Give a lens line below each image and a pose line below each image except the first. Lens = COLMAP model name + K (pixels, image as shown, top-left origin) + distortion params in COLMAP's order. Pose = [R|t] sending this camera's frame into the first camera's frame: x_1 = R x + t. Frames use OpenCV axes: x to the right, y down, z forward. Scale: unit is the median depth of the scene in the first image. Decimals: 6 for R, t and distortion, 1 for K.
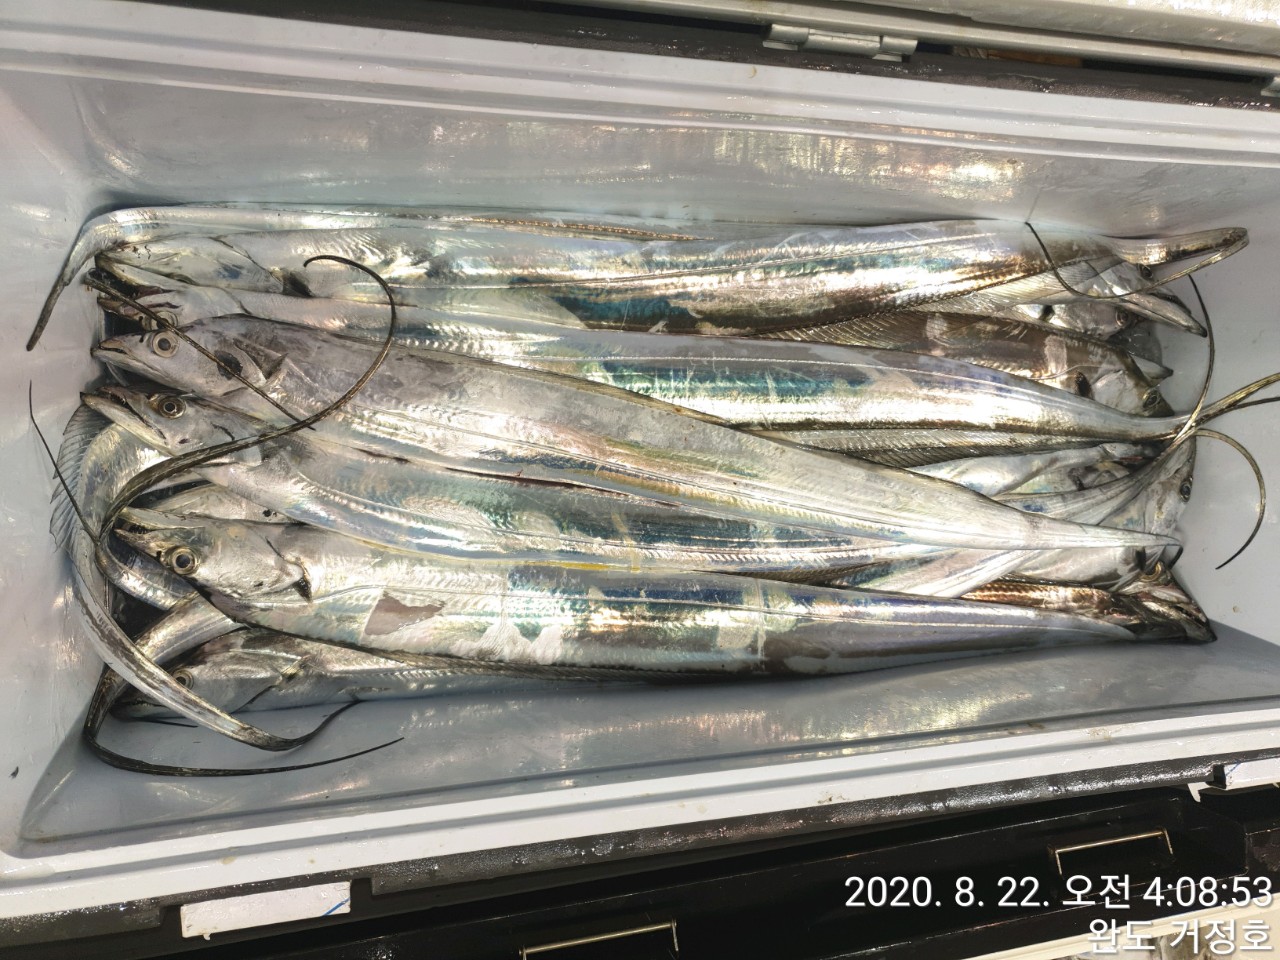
lens RADIAL K [[1047.9, 0, 640.0], [0, 1047.9, 480.0], [0, 0, 1]] dist [0.021834, -0.007726]
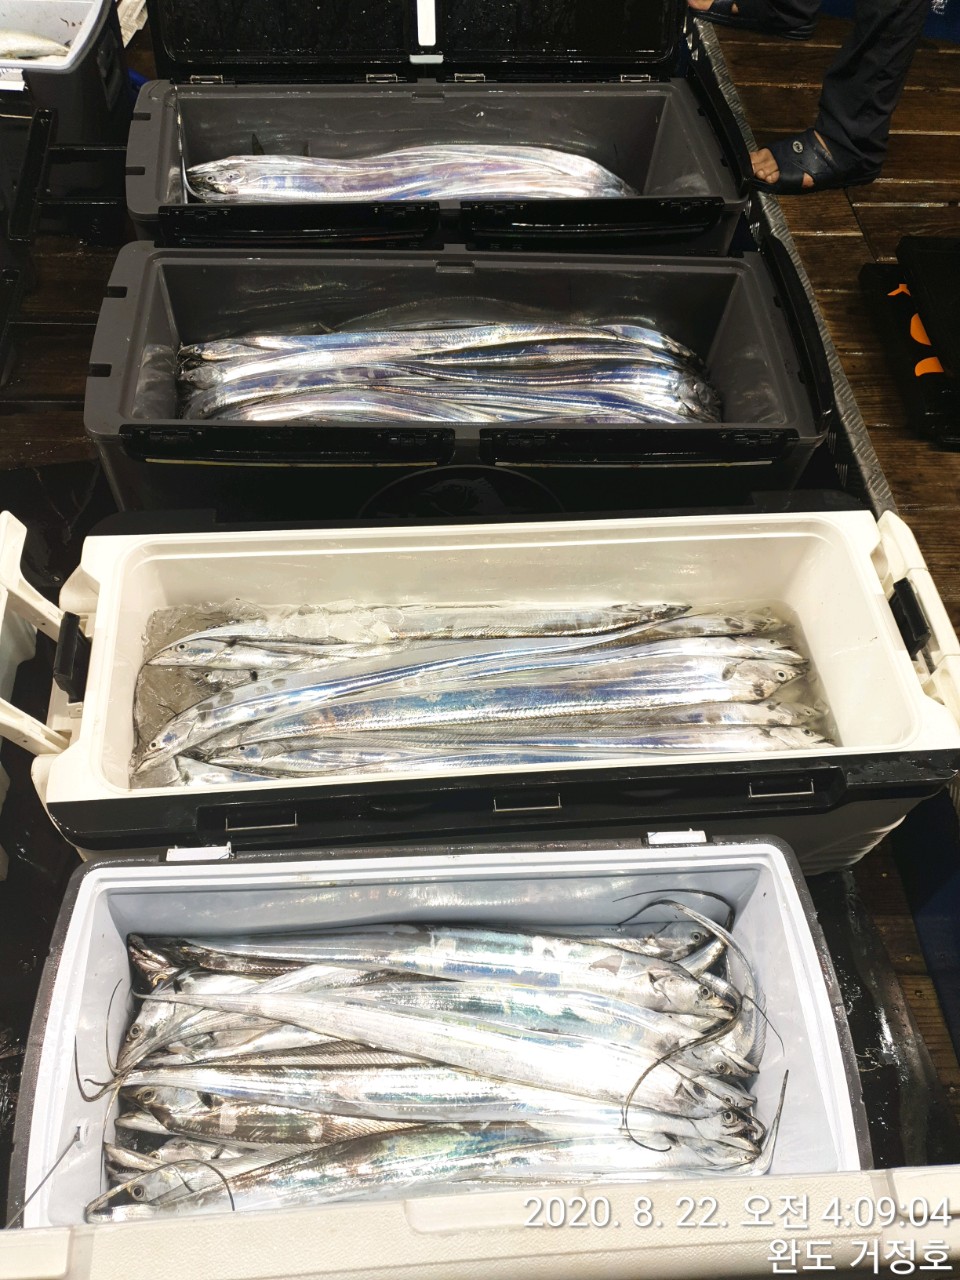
lens RADIAL K [[1047.9, 0, 480.0], [0, 1047.9, 640.0], [0, 0, 1]] dist [0.021834, -0.007726]
pose [[-0.930697, -0.160650, -0.328625, 0.807581], [-0.034160, -0.856299, 0.515350, -0.392821], [-0.364192, 0.490861, 0.791467, -0.884144]]
